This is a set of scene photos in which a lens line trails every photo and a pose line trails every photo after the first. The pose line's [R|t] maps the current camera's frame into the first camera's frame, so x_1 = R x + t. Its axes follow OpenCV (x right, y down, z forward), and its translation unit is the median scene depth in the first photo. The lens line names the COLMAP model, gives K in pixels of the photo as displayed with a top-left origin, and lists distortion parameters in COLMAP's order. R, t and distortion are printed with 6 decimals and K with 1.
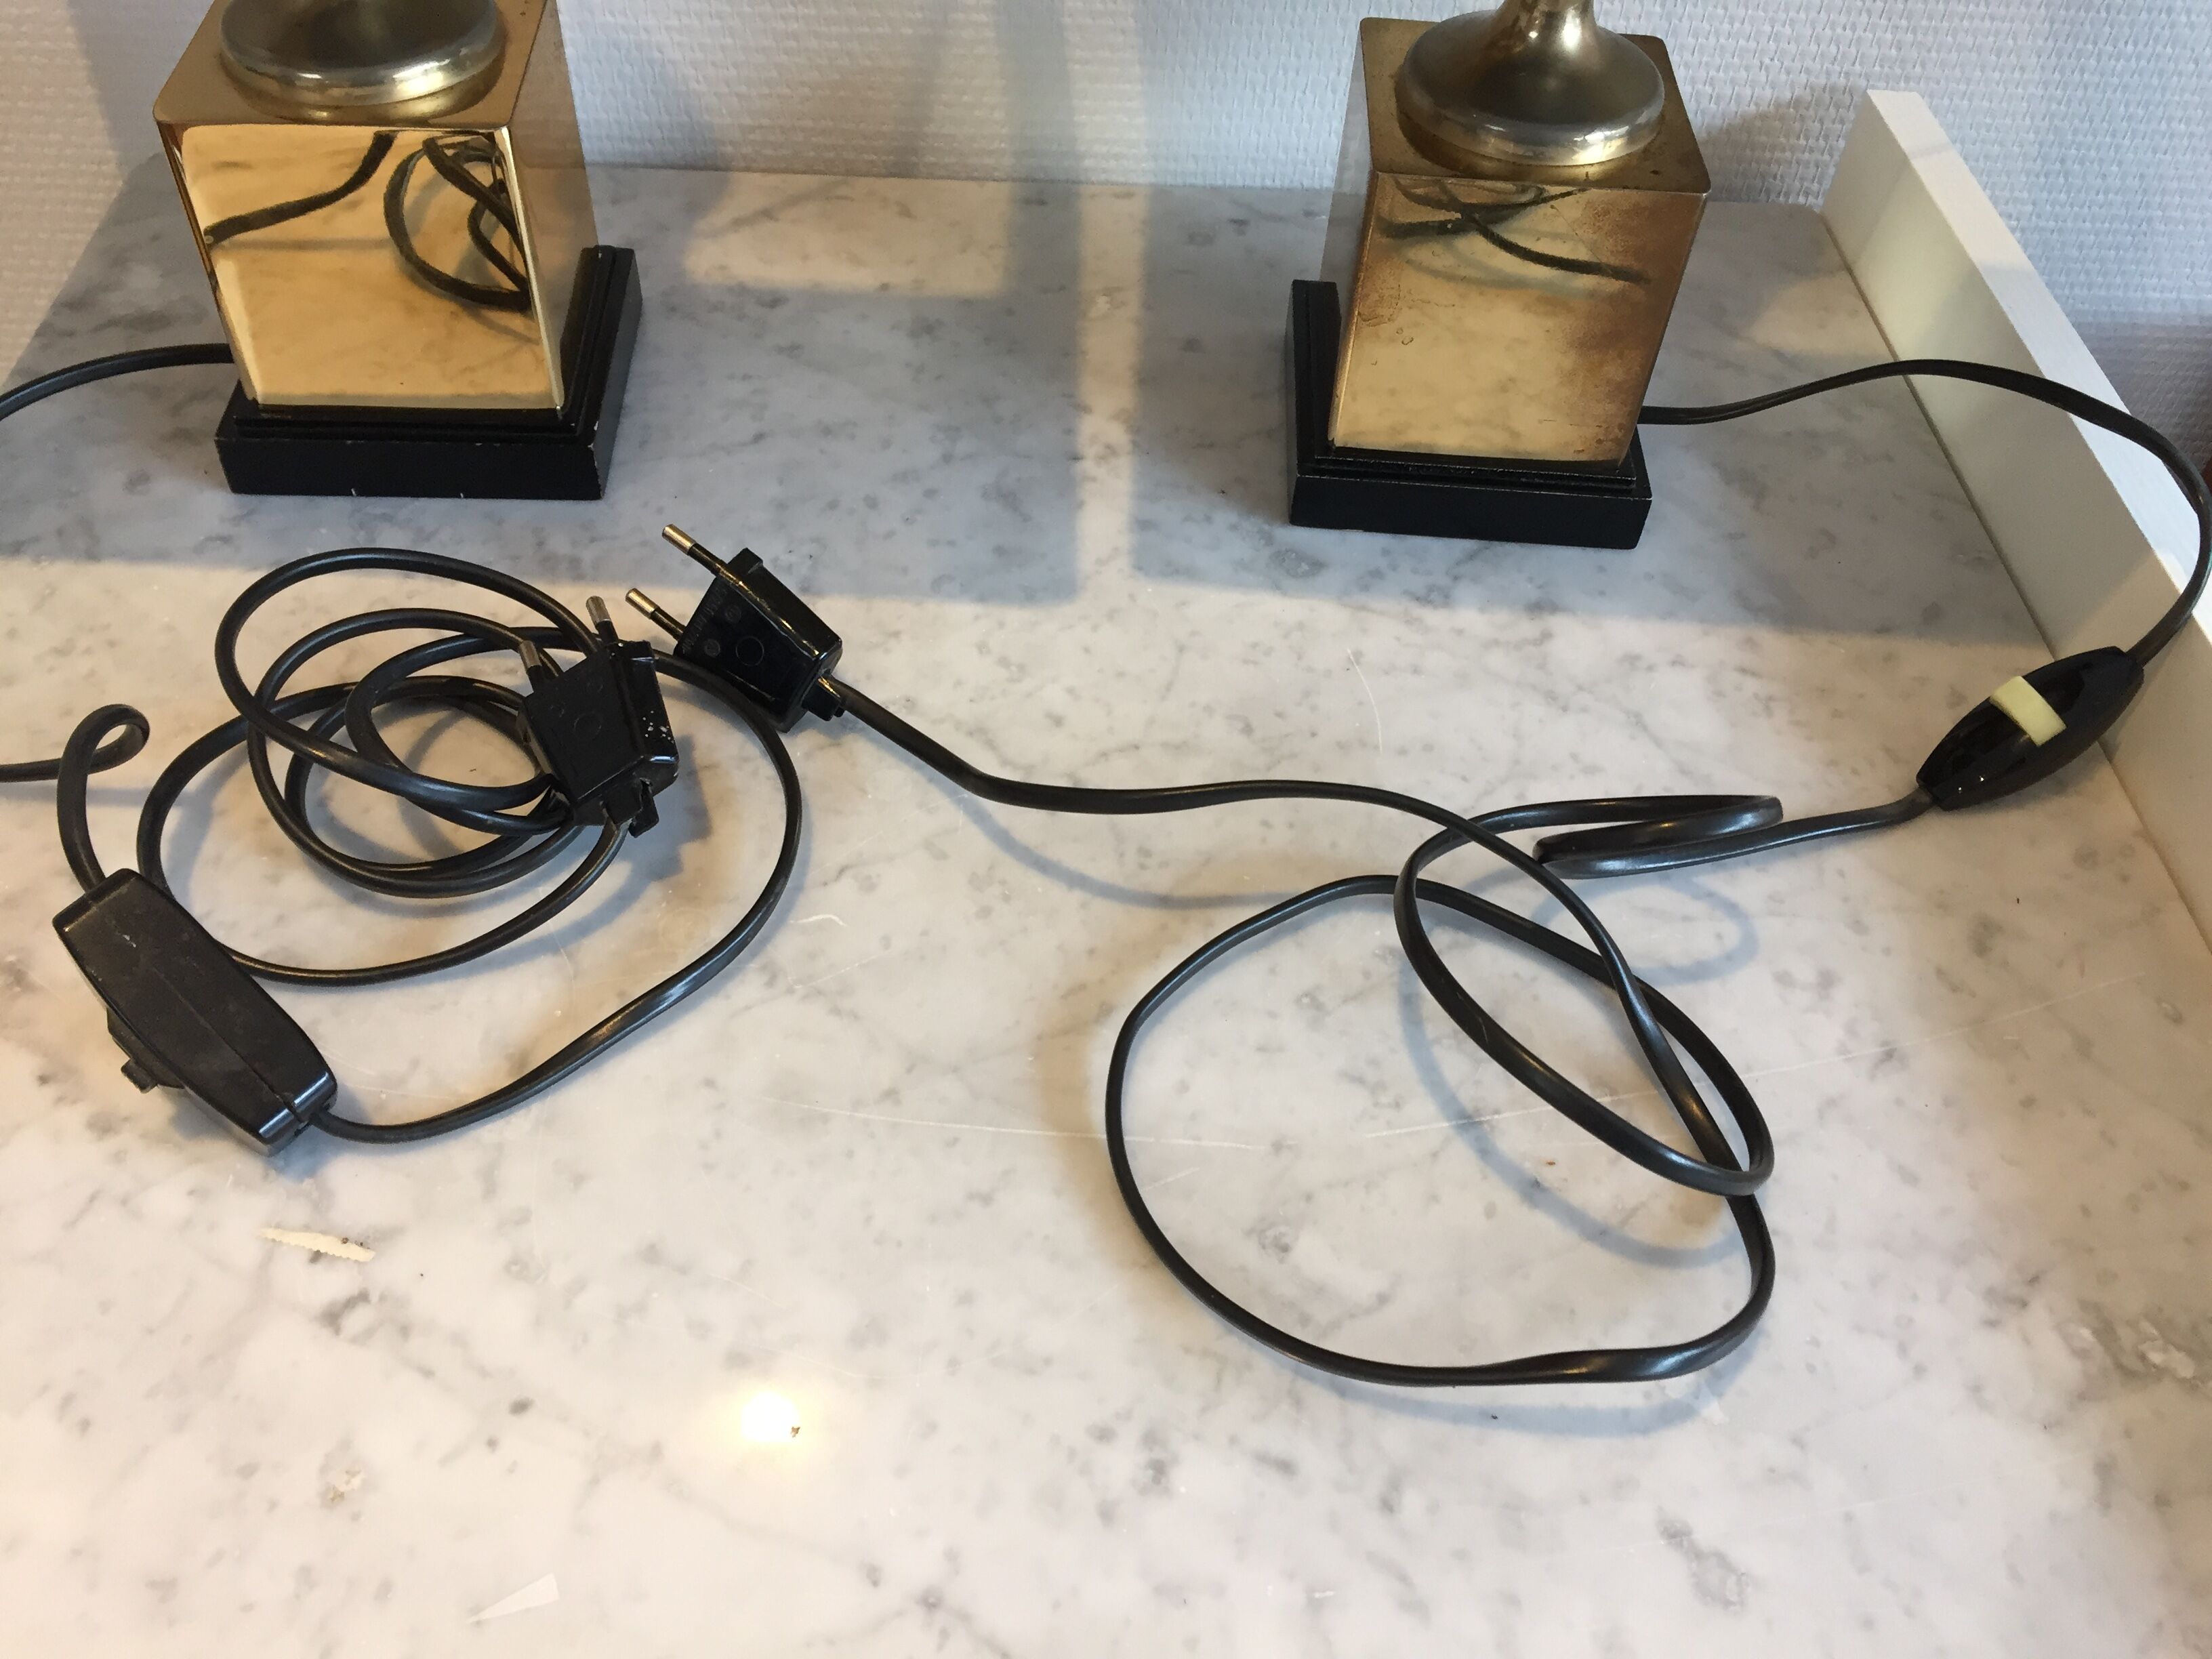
lens RADIAL K [[1867.2, 0, 1106.1], [0, 1867.2, 815.5], [0, 0, 1]] dist [0.073349, -0.116011]
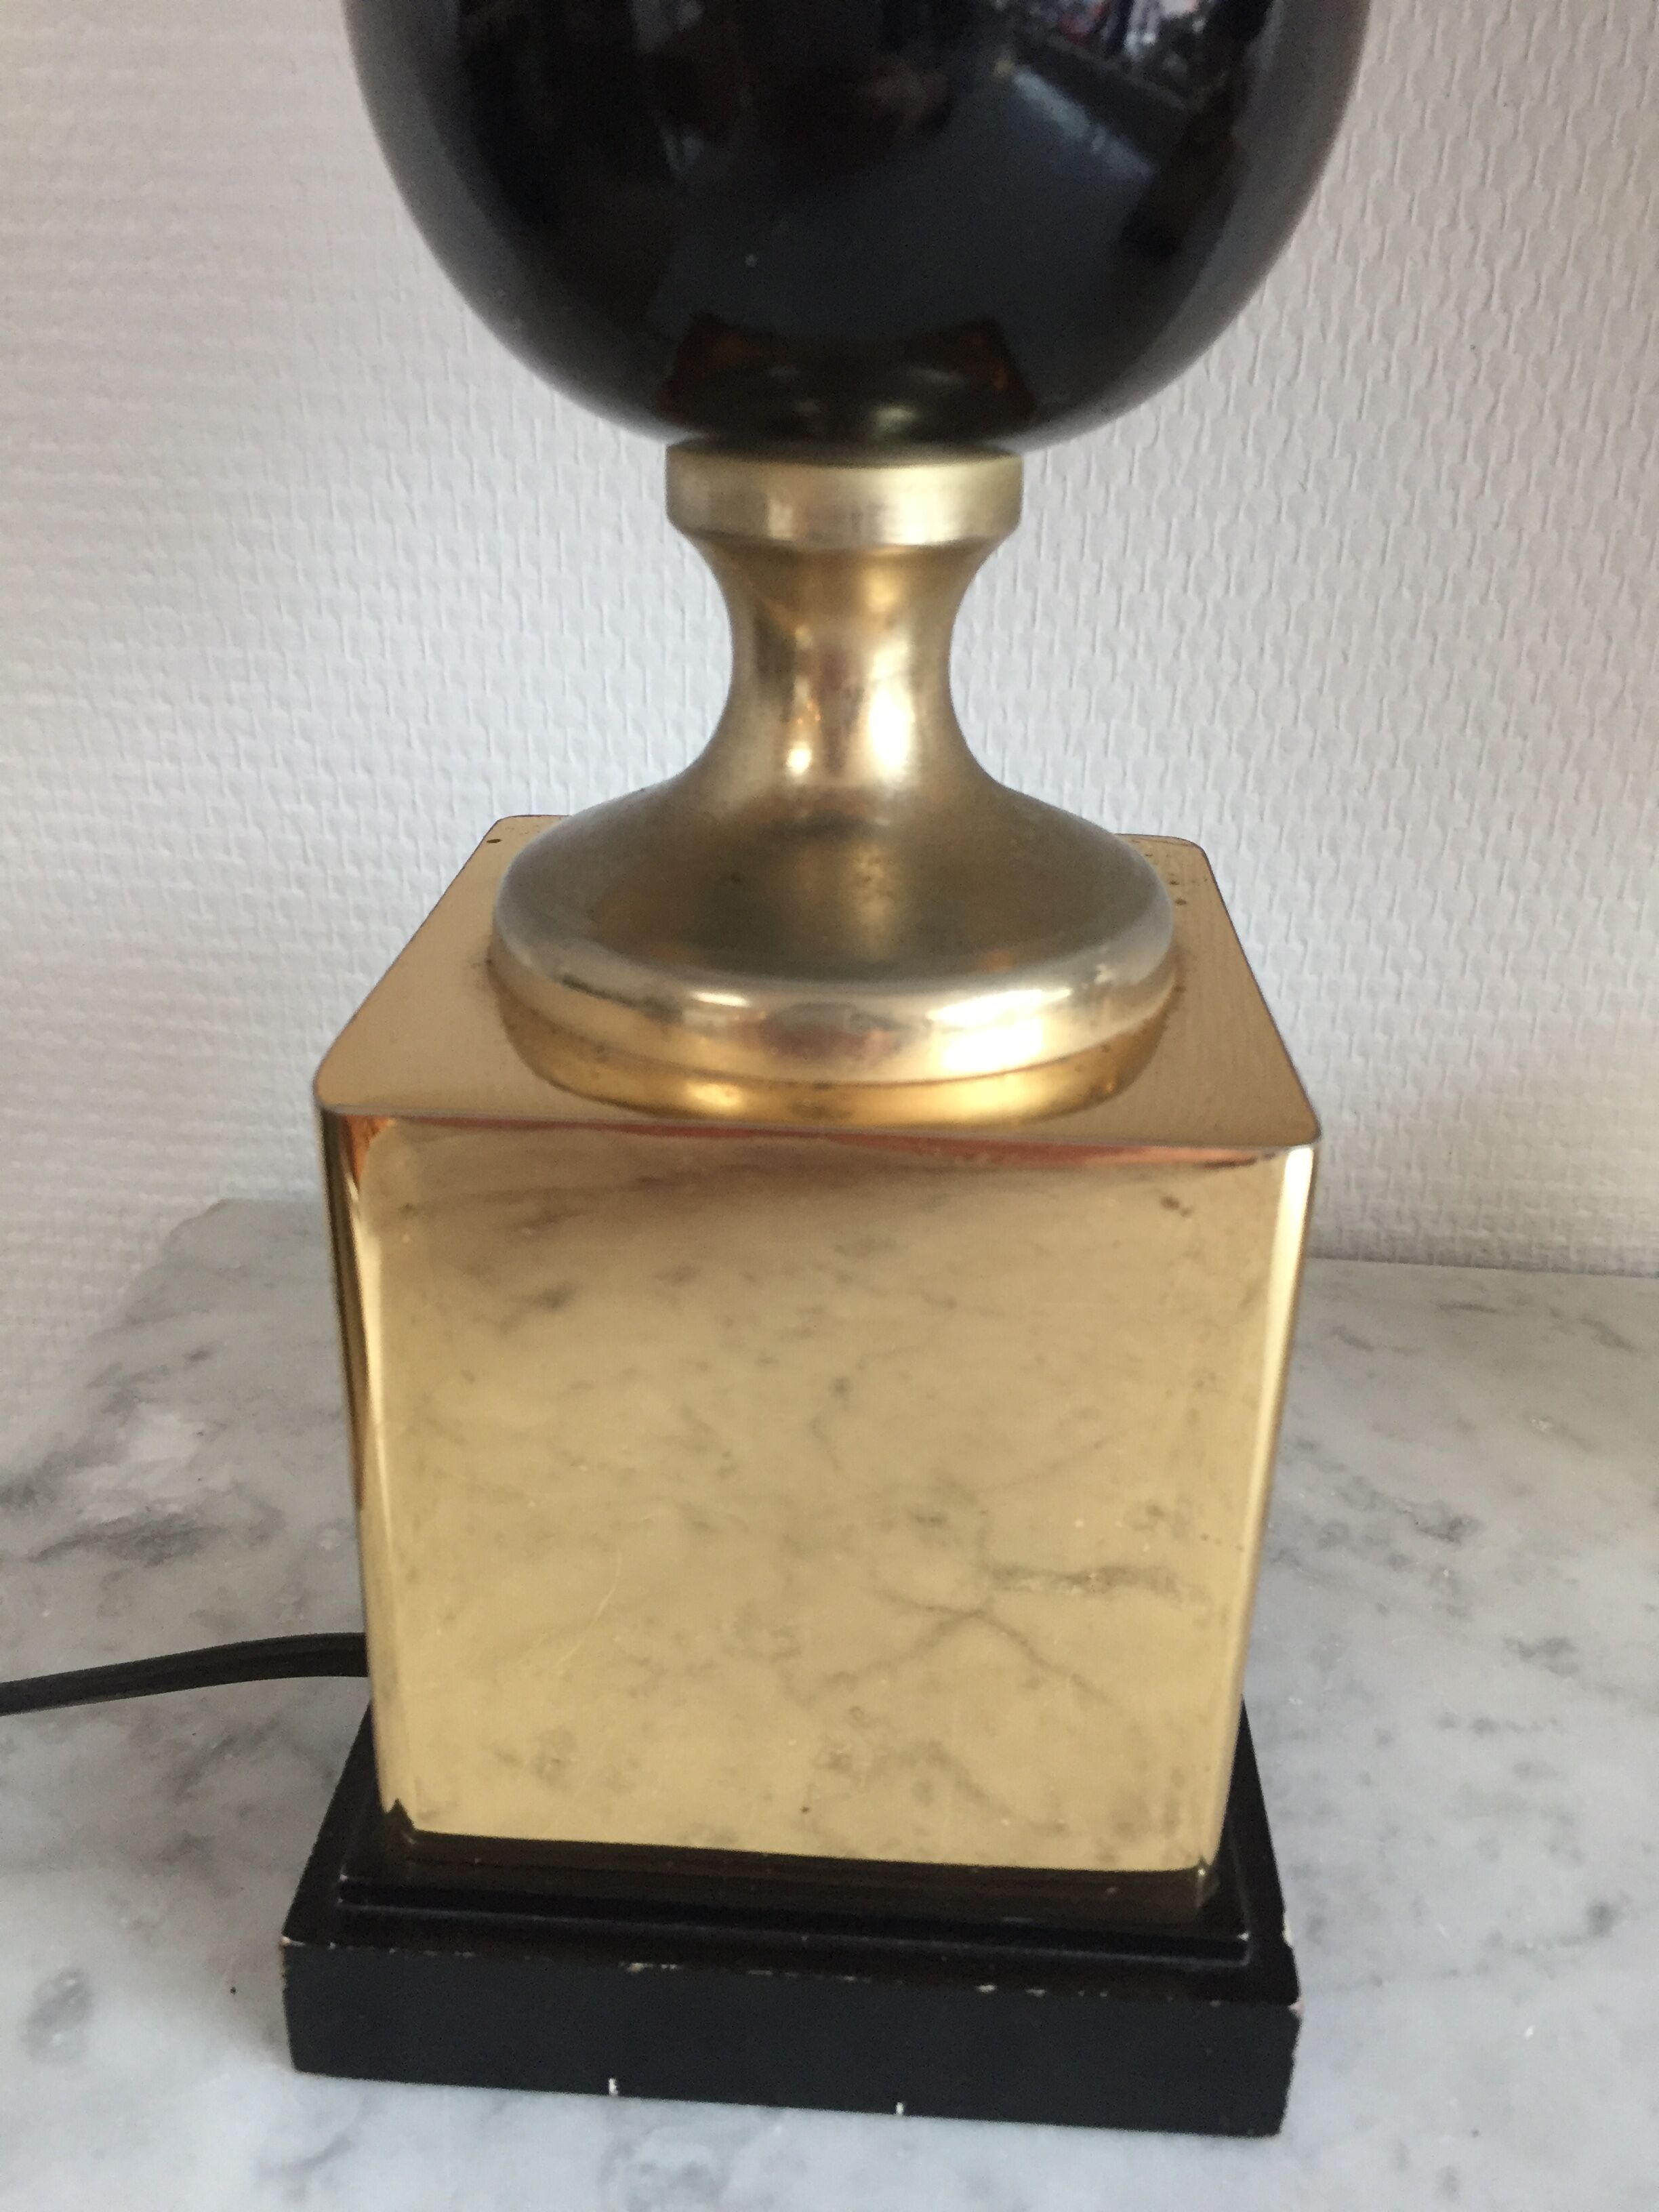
lens RADIAL K [[1867.2, 0, 840.0], [0, 1867.2, 1112.9], [0, 0, 1]] dist [0.073349, -0.116011]
pose [[0.994866, 0.019478, -0.099310, -0.466321], [-0.056016, 0.923256, -0.380080, -0.302011], [0.084286, 0.383691, 0.919607, 0.861725]]
